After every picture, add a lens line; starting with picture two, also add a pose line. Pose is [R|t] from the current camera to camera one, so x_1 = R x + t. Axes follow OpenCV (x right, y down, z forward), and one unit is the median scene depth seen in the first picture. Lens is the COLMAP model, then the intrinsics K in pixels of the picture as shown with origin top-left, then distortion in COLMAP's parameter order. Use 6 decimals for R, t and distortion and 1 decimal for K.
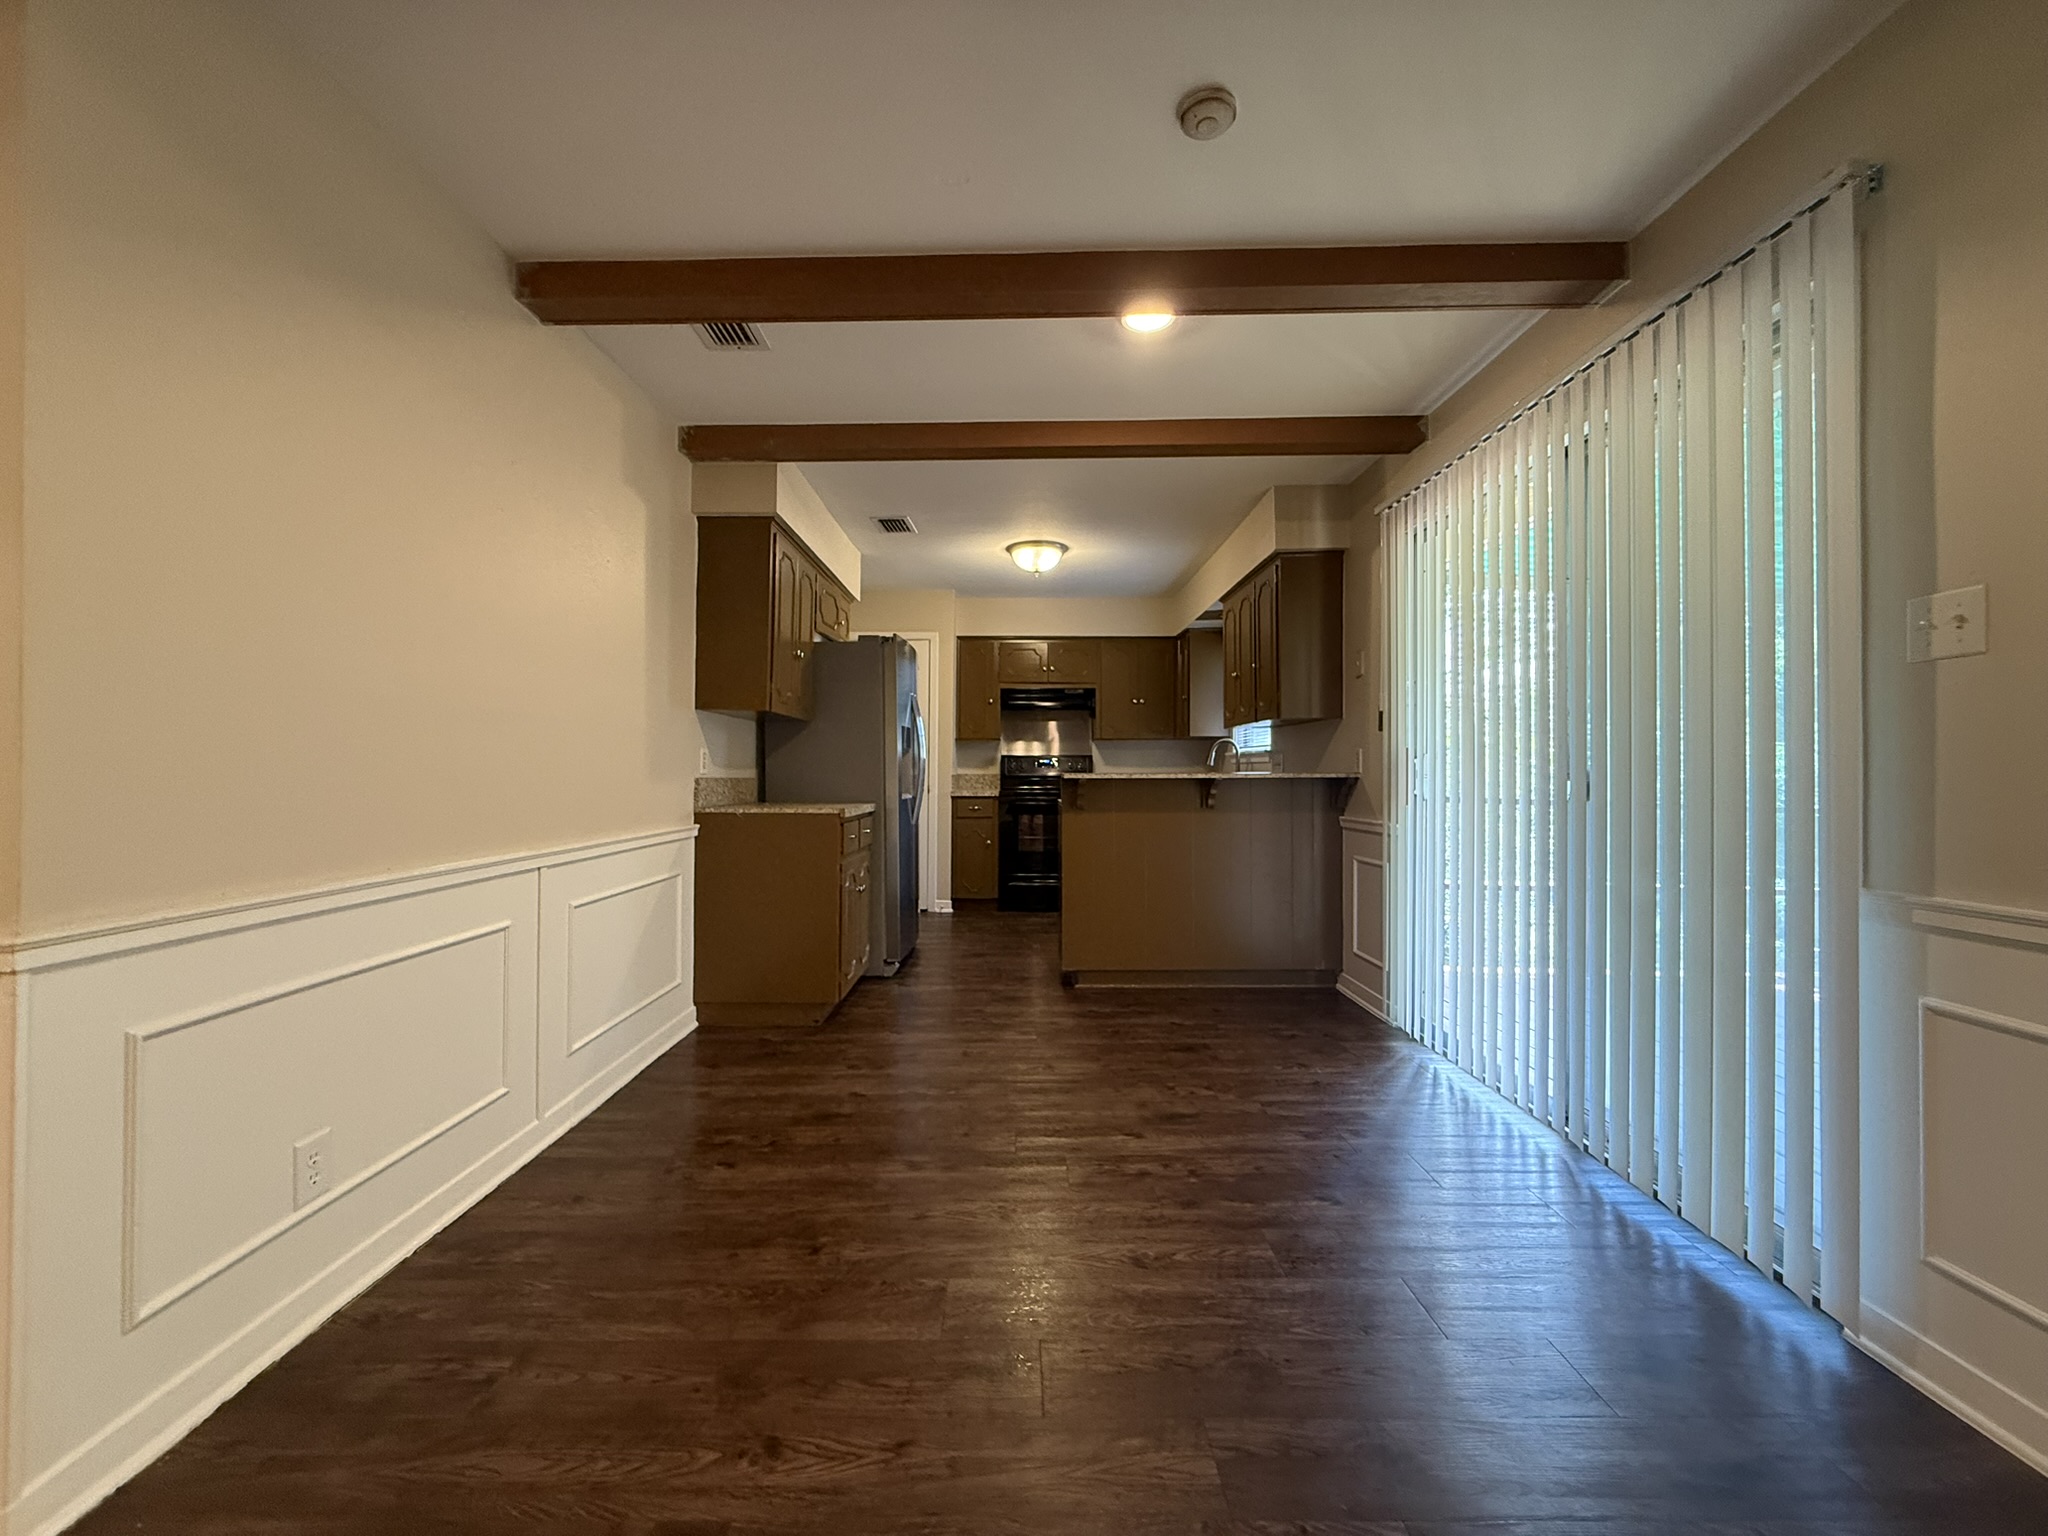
lens RADIAL K [[824.5, 0, 1018.3], [0, 824.5, 764.7], [0, 0, 1]] dist [0.000522, 0.000069]
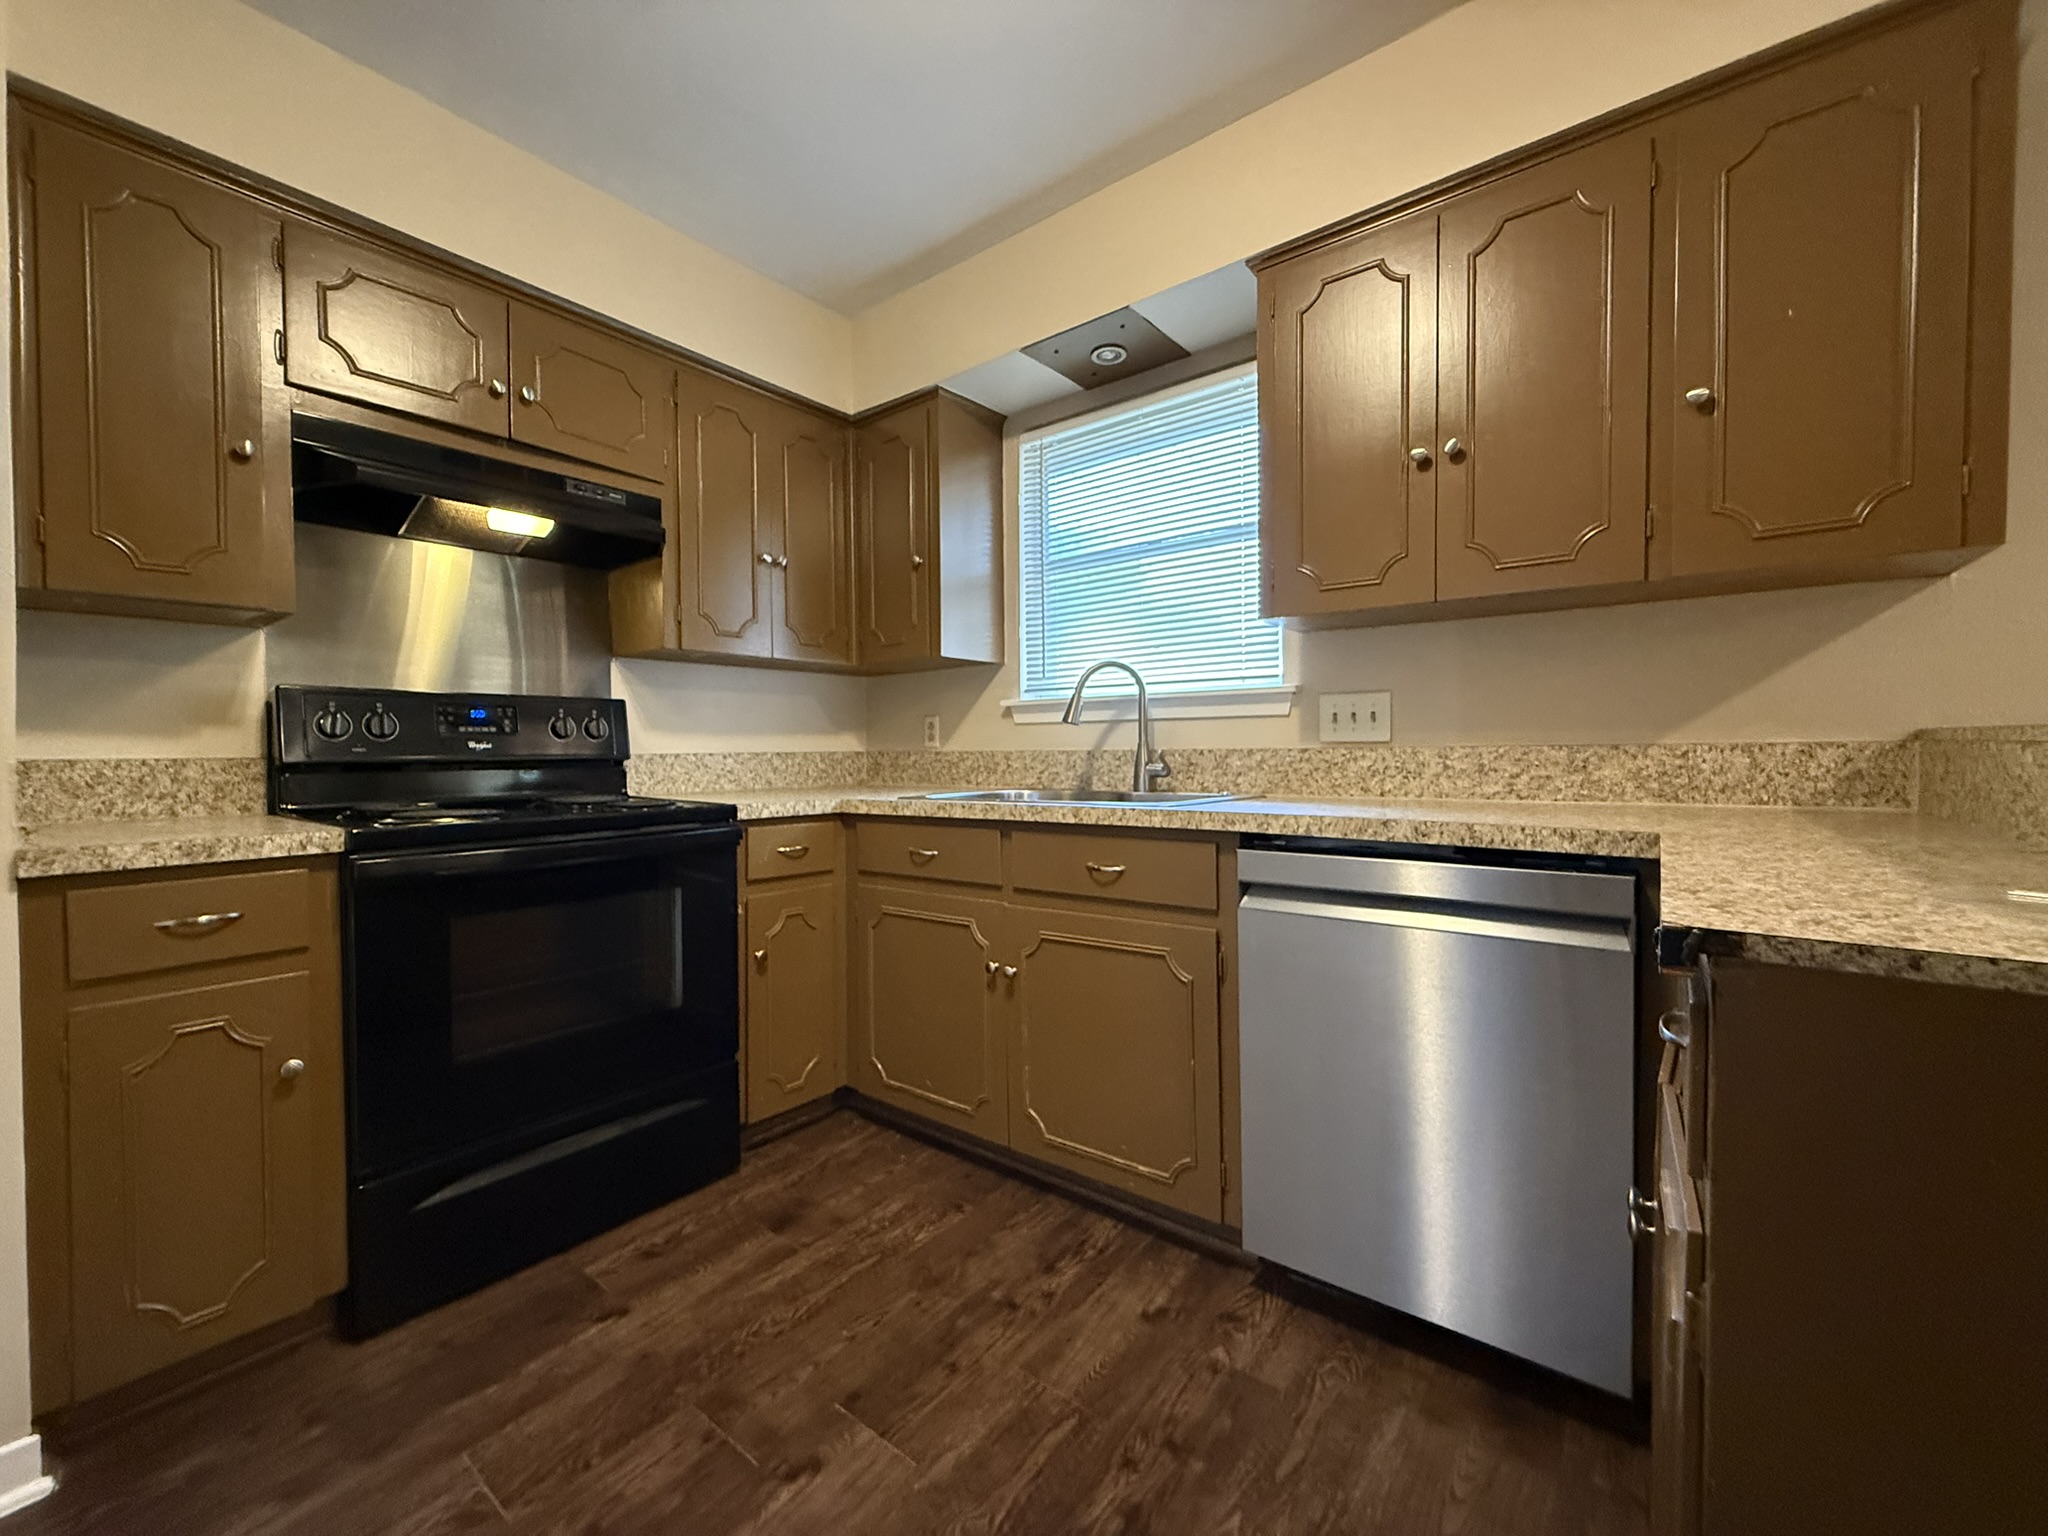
lens RADIAL K [[824.5, 0, 1020.2], [0, 824.5, 771.8], [0, 0, 1]] dist [0.000522, 0.000069]
pose [[0.616872, -0.024902, 0.786670, -0.087053], [0.006727, 0.999630, 0.026368, 0.011001], [-0.787035, -0.010973, 0.616811, 0.711324]]
